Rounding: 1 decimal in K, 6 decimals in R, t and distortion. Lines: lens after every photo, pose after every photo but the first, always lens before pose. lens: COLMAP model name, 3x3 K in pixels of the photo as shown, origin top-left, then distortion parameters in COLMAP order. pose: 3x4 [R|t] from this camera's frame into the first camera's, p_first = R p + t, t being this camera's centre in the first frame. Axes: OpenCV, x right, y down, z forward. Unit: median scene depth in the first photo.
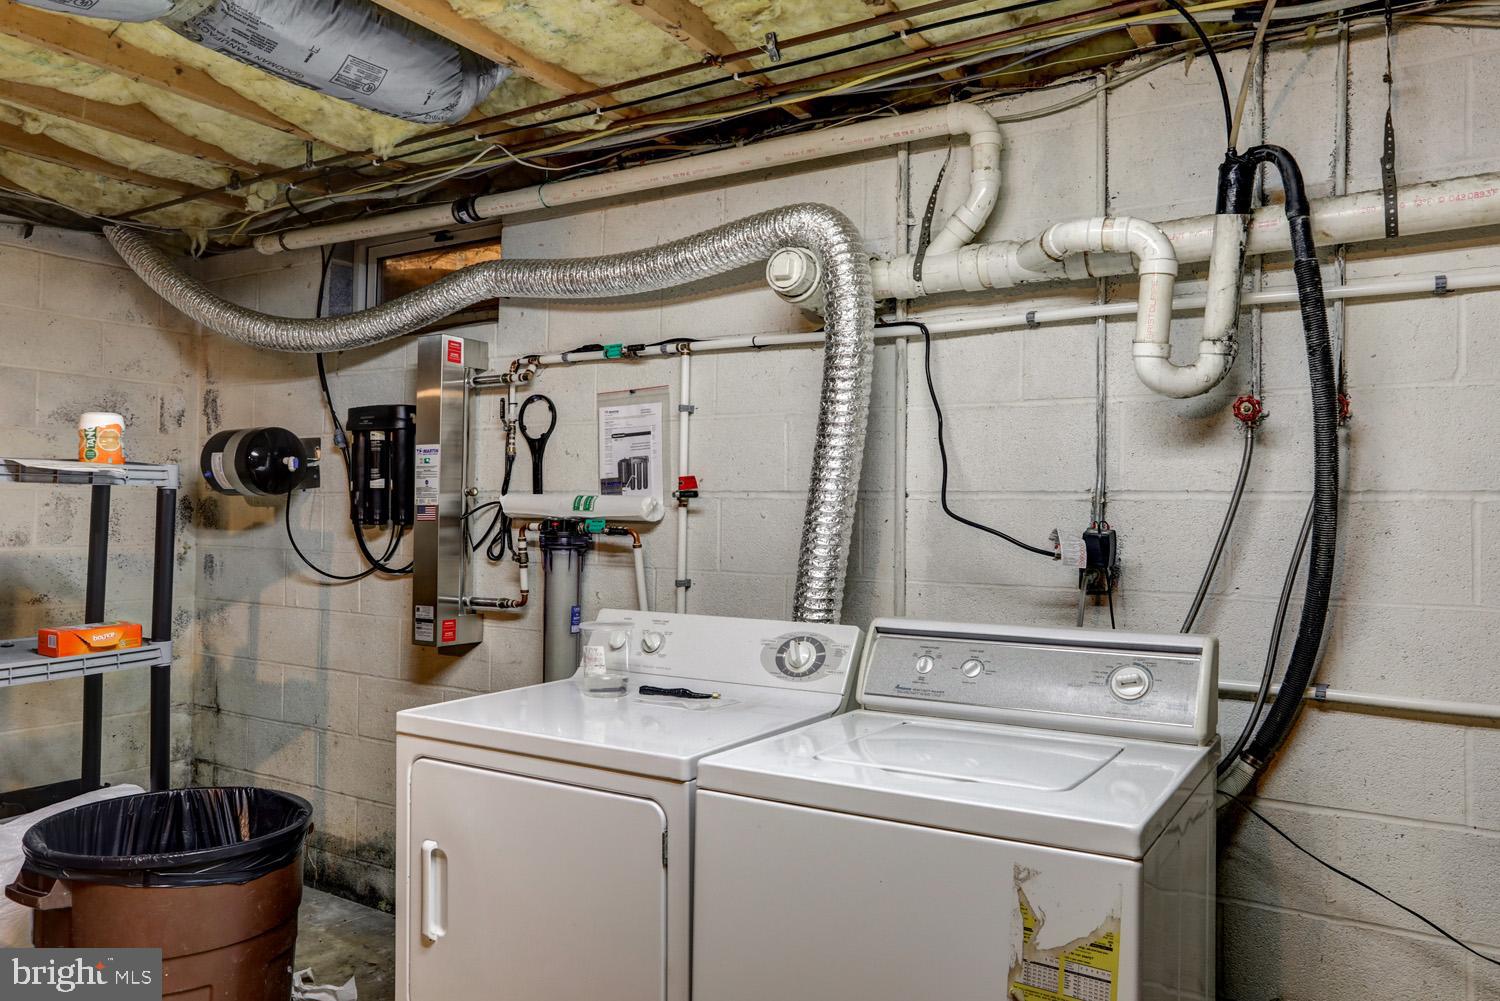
lens RADIAL K [[1043.1, 0, 747.1], [0, 1043.1, 491.3], [0, 0, 1]] dist [-0.001005, 0.001406]
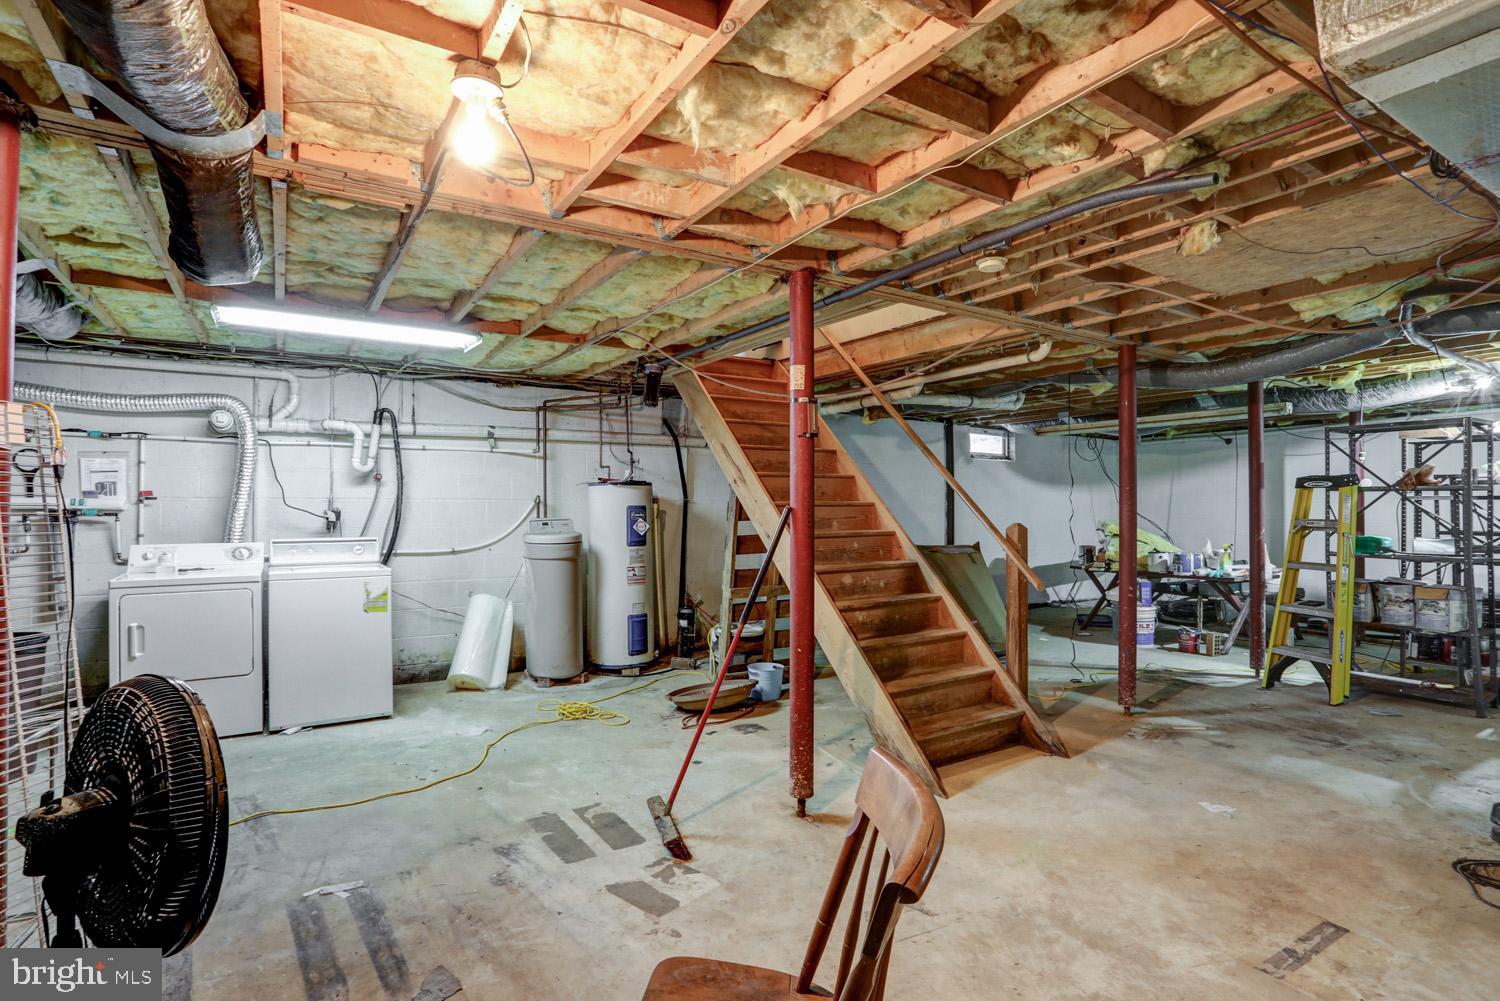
lens RADIAL K [[749.7, 0, 750.0], [0, 749.7, 500.5], [0, 0, 1]] dist [-0.002708, 0.000535]
pose [[0.422065, -0.006380, 0.906543, -1.219512], [-0.018436, 0.999708, 0.015620, -0.052491], [-0.906378, -0.023306, 0.421824, -1.168163]]
